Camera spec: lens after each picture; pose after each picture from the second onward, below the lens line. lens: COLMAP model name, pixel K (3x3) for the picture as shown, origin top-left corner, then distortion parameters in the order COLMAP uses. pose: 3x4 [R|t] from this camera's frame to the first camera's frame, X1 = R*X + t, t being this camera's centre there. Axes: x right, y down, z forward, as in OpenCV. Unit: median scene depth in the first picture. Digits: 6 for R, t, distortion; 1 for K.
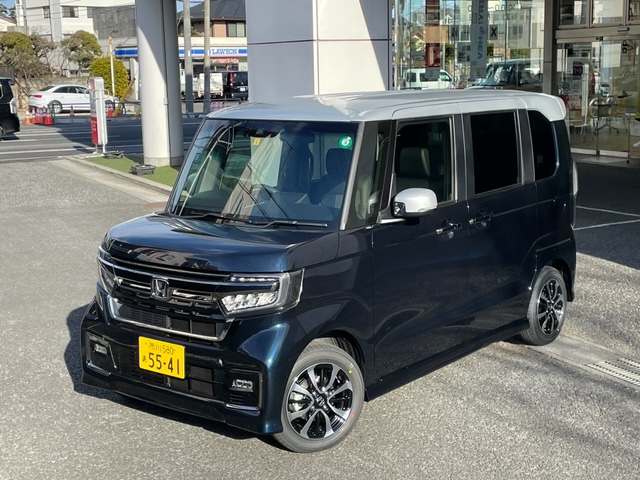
lens RADIAL K [[994.8, 0, 320.0], [0, 994.8, 237.3], [0, 0, 1]] dist [0.178370, 0.000000]
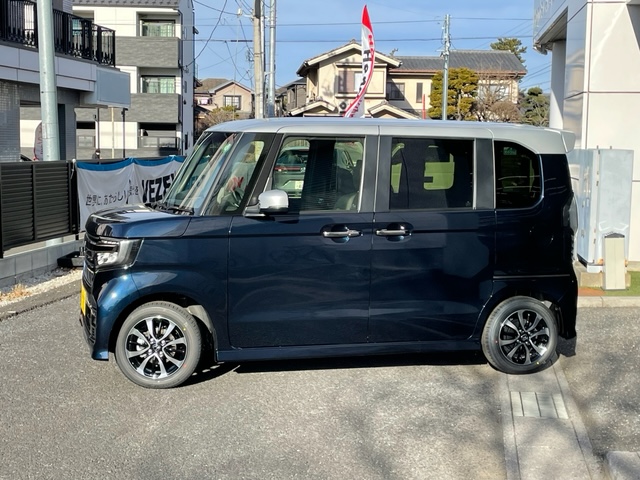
lens RADIAL K [[994.8, 0, 319.2], [0, 994.8, 242.4], [0, 0, 1]] dist [0.178370, 0.000000]
pose [[0.817849, 0.087848, -0.568687, 0.665447], [-0.128345, 0.991231, -0.031457, 0.035441], [0.560937, 0.098716, 0.821952, 0.050779]]
